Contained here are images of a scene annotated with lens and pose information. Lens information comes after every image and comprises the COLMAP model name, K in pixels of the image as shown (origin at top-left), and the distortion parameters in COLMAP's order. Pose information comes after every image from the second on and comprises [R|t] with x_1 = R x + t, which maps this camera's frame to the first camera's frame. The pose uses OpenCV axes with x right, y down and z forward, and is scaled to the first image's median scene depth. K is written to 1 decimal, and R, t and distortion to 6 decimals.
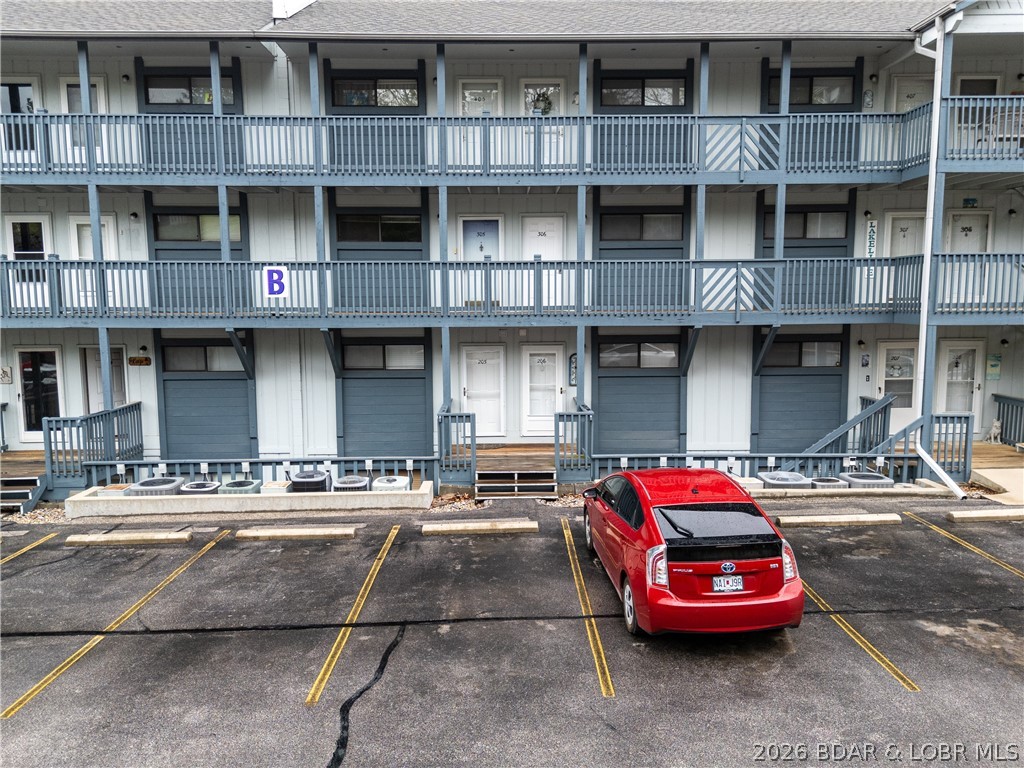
lens RADIAL K [[750.8, 0, 513.1], [0, 750.8, 385.0], [0, 0, 1]] dist [0.066505, -0.058652]
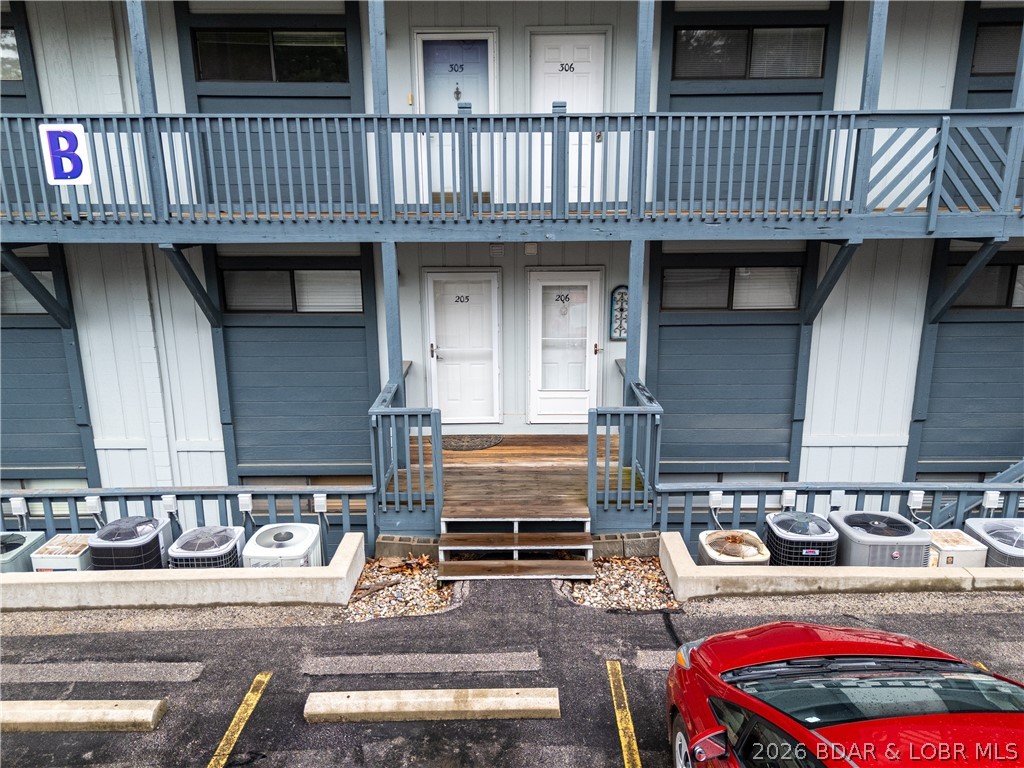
lens RADIAL K [[750.8, 0, 513.1], [0, 750.8, 385.0], [0, 0, 1]] dist [0.066505, -0.058652]
pose [[0.999882, 0.004095, -0.014804, 0.008787], [-0.001944, 0.989801, 0.142442, -0.052625], [0.015236, -0.142397, 0.989692, 0.445712]]
